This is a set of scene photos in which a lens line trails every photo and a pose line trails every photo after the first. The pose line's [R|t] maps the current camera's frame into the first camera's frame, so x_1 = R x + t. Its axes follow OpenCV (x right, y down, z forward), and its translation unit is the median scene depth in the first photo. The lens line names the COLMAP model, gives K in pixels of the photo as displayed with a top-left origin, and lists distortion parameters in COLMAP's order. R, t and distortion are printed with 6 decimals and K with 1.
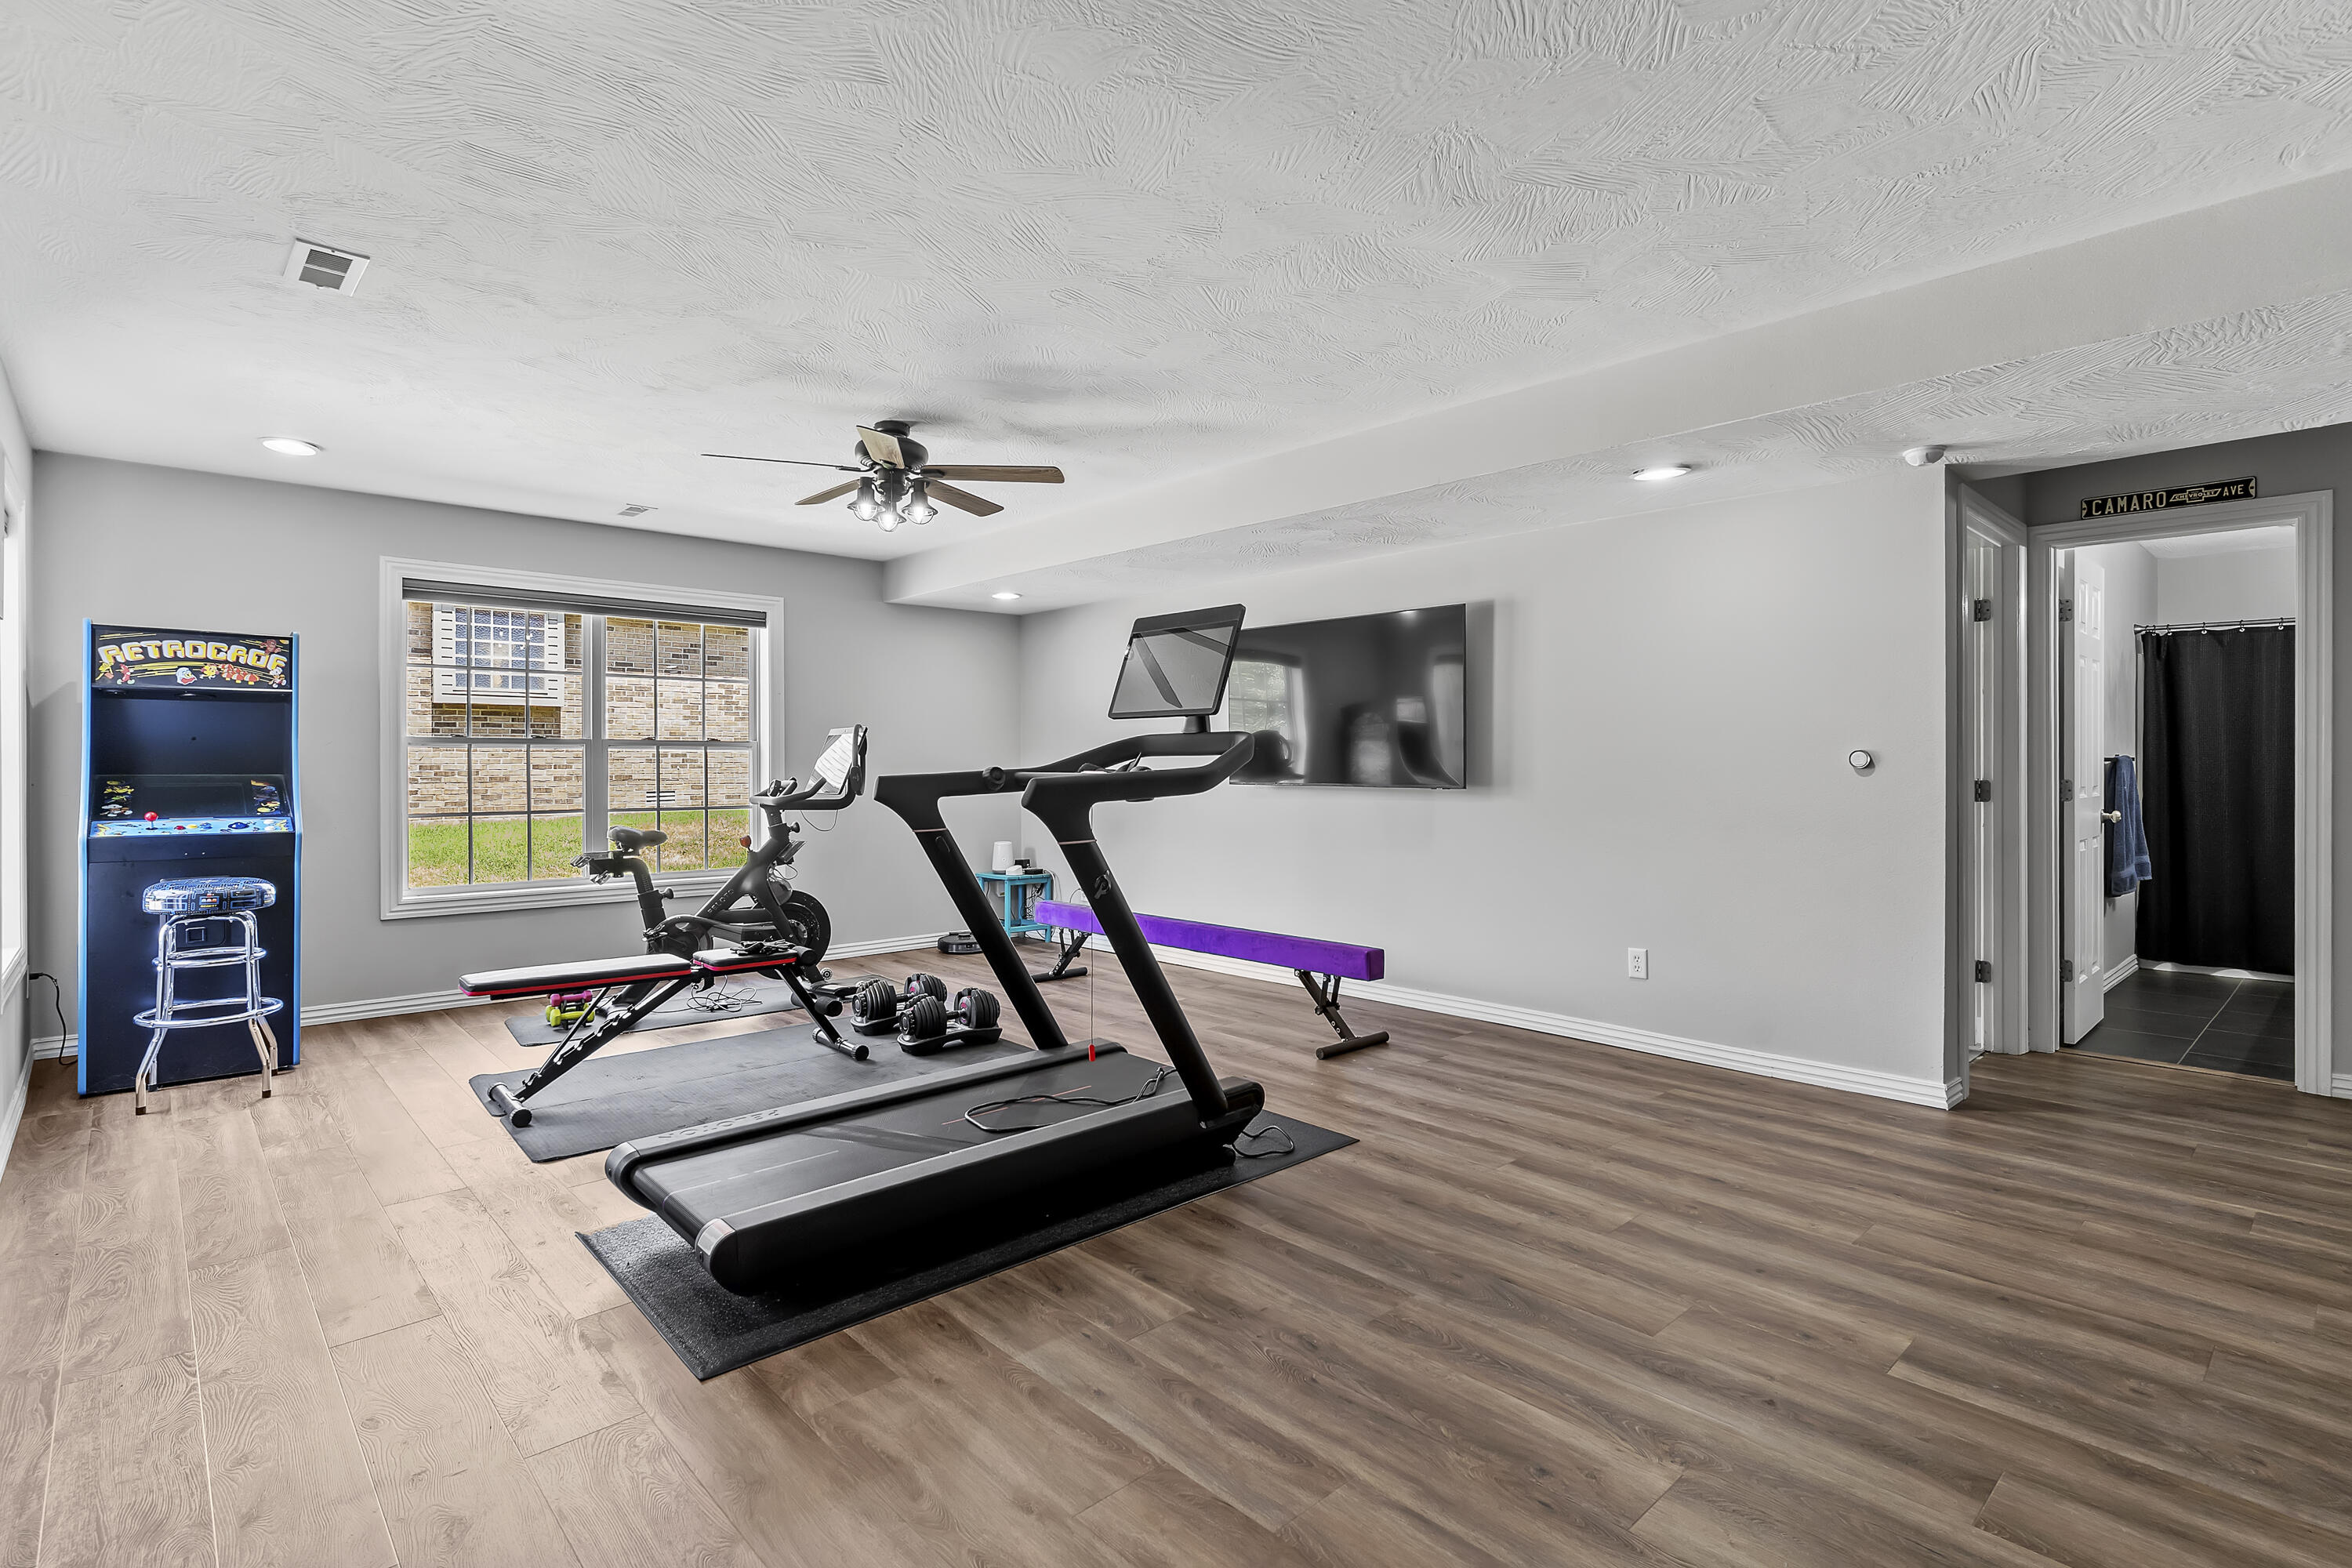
lens RADIAL K [[1135.1, 0, 1189.0], [0, 1135.1, 771.2], [0, 0, 1]] dist [-0.002957, -0.000646]
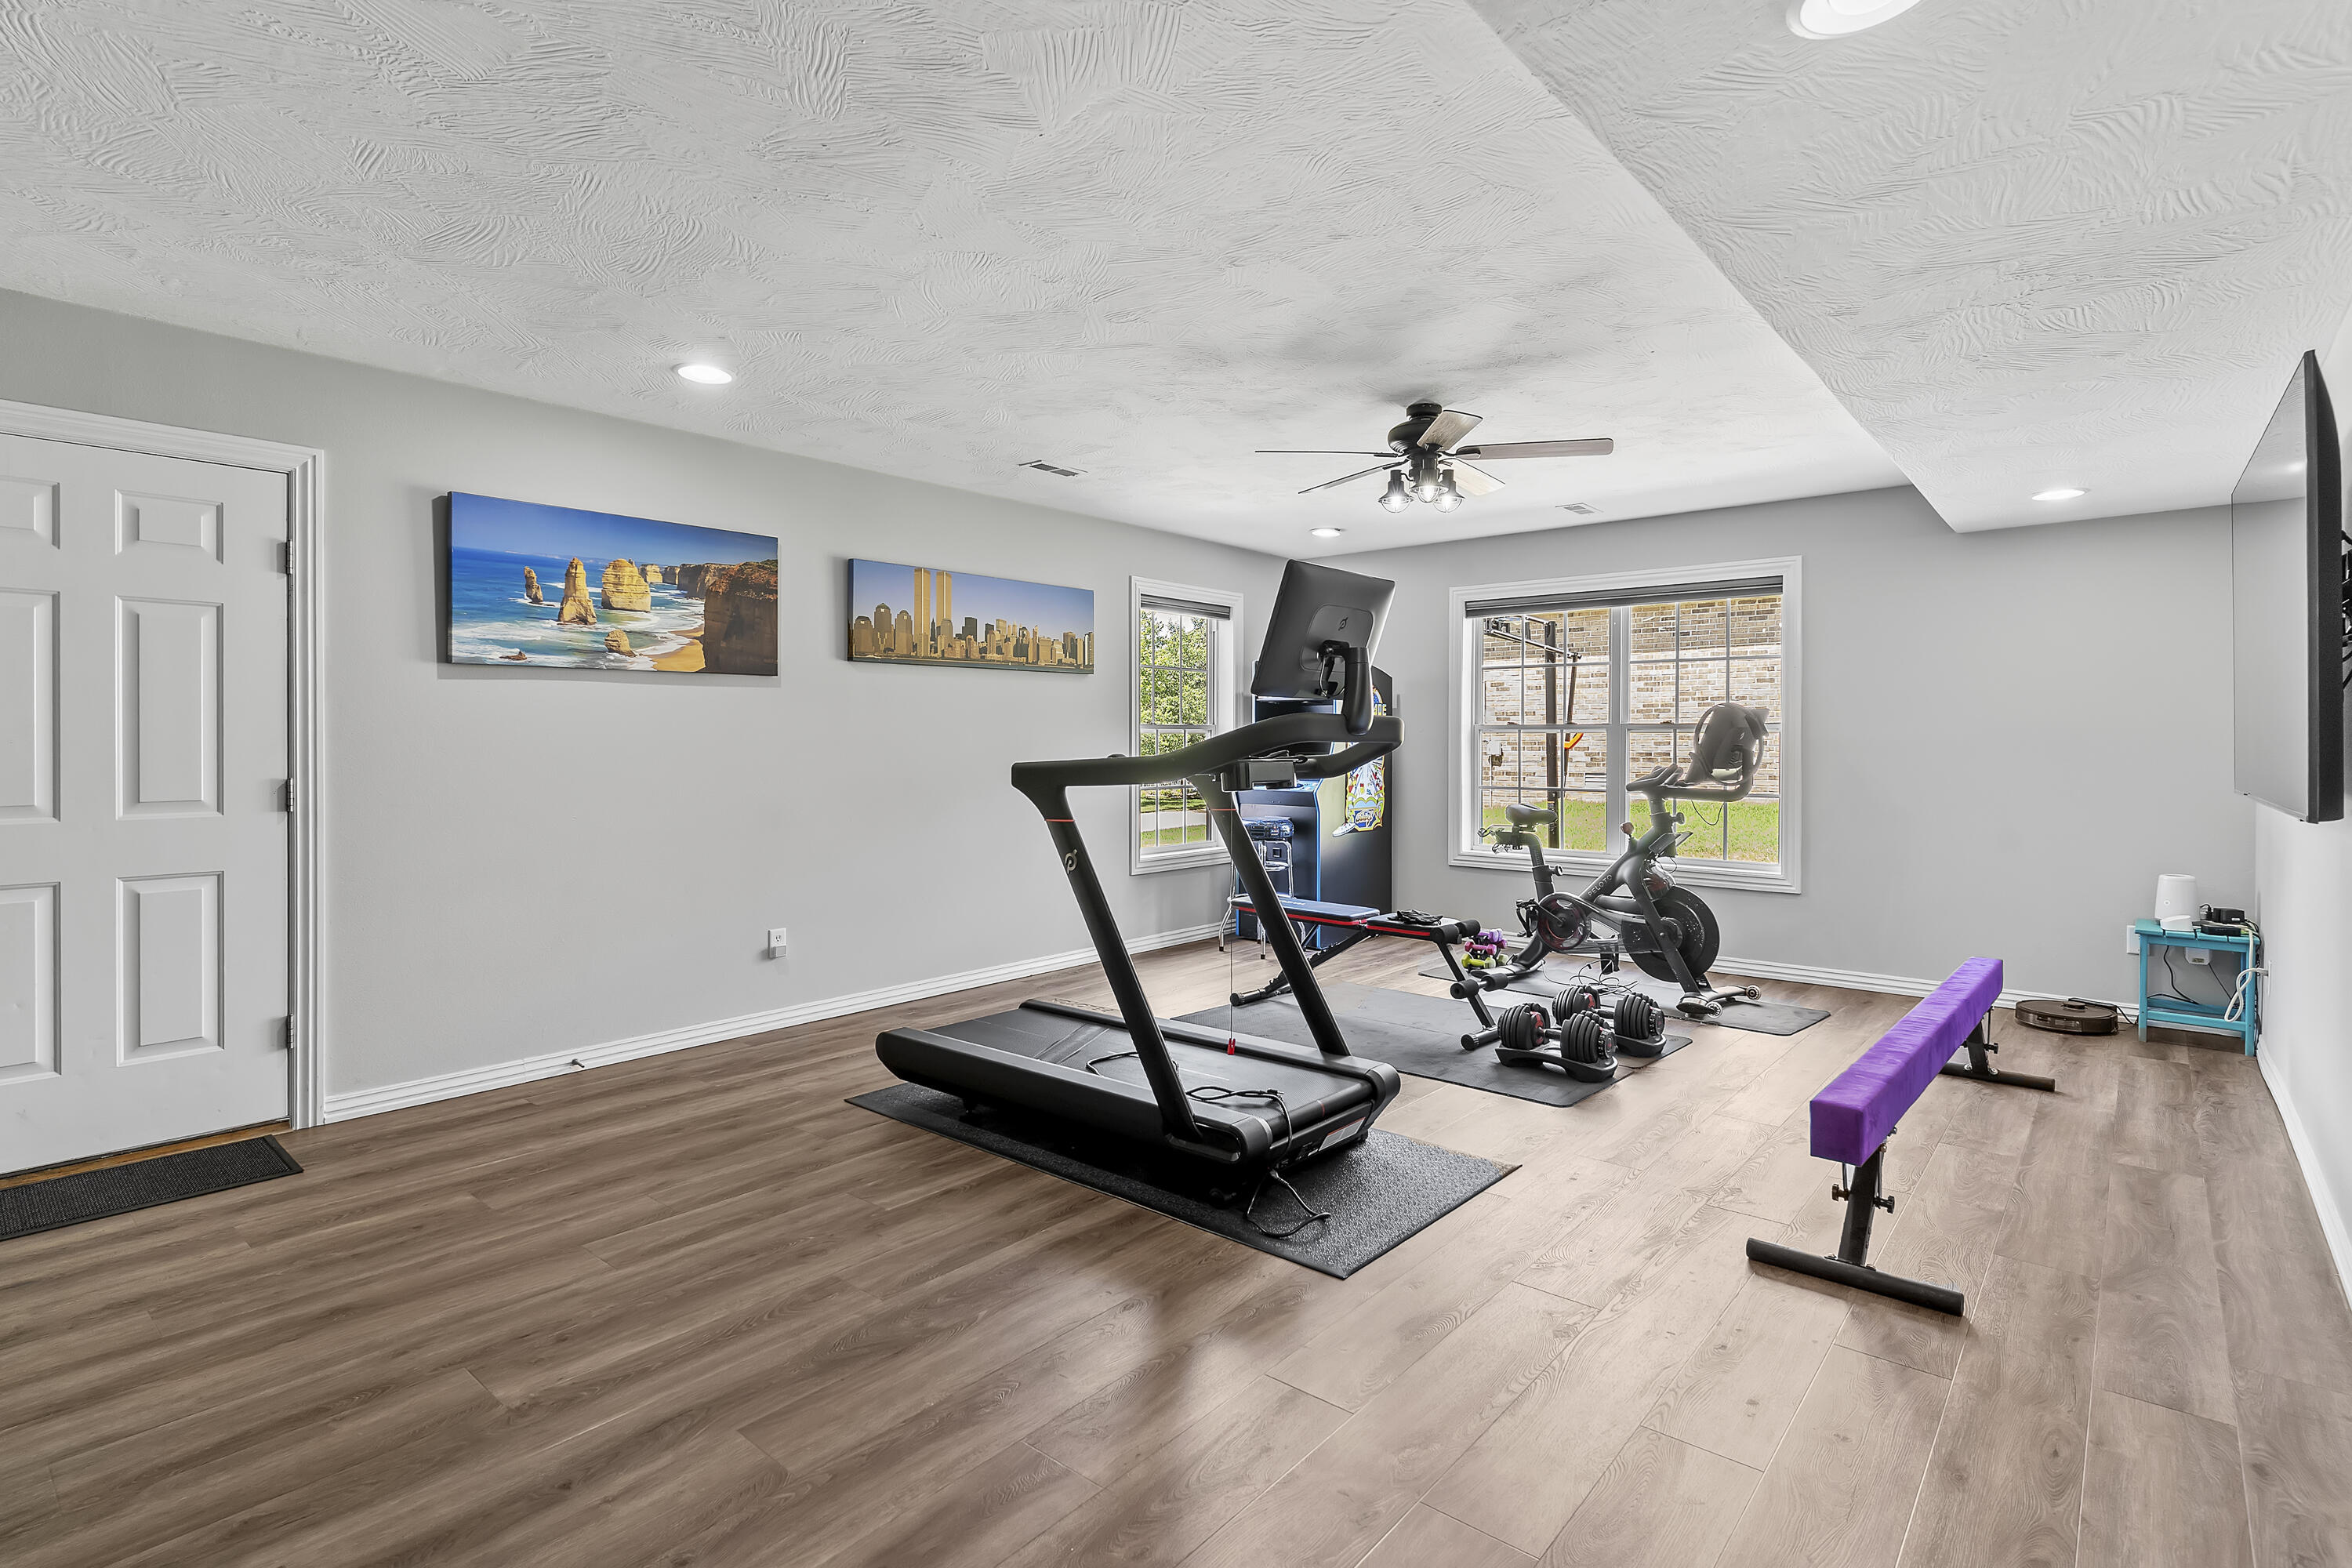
lens RADIAL K [[1141.6, 0, 1178.4], [0, 1141.6, 758.6], [0, 0, 1]] dist [-0.001091, -0.000135]
pose [[0.108612, 0.015519, -0.993963, 0.953025], [-0.007120, 0.999865, 0.014833, -0.016320], [0.994059, 0.005466, 0.108708, 0.911202]]
